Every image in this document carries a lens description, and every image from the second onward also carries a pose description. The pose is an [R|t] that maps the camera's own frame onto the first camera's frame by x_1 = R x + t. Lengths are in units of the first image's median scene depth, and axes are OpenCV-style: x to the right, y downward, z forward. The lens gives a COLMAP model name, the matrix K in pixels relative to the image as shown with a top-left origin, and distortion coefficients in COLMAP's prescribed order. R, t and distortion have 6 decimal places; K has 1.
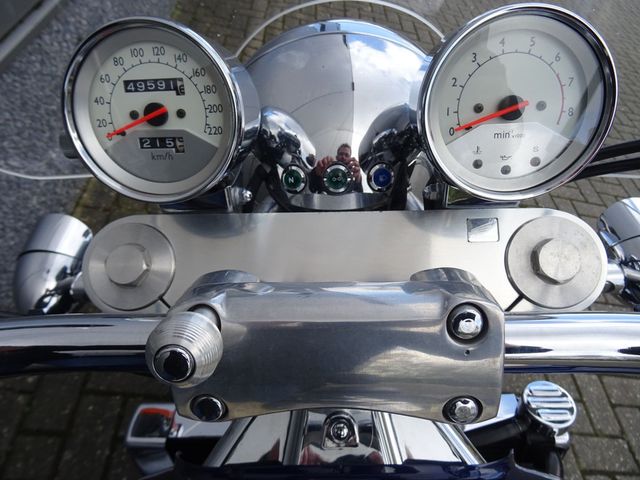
lens RADIAL K [[449.9, 0, 320.9], [0, 449.9, 240.0], [0, 0, 1]] dist [0.009530, -0.000243]
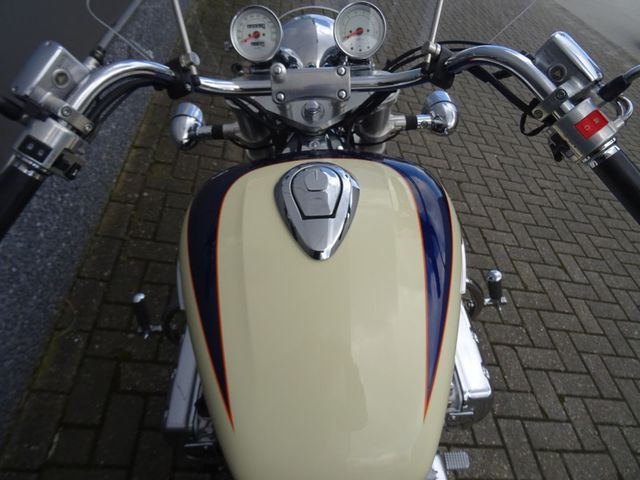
lens RADIAL K [[449.9, 0, 319.4], [0, 449.9, 241.8], [0, 0, 1]] dist [0.009530, -0.000243]
pose [[0.998625, -0.026499, 0.045241, -0.089421], [0.029299, 0.997622, -0.062381, 1.480470], [-0.043480, 0.063621, 0.997027, -2.267678]]
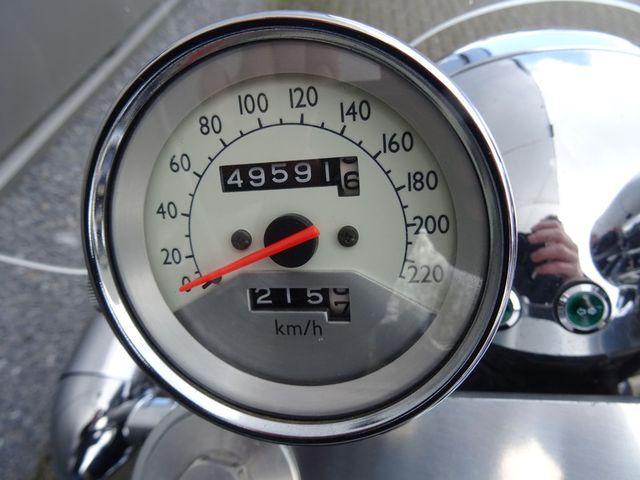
lens RADIAL K [[449.9, 0, 319.3], [0, 449.9, 237.9], [0, 0, 1]] dist [0.009530, -0.000243]
pose [[0.990776, -0.010891, -0.135070, -0.278524], [0.001629, 0.997650, -0.068493, -0.249846], [0.135498, 0.067641, 0.988466, 0.574012]]
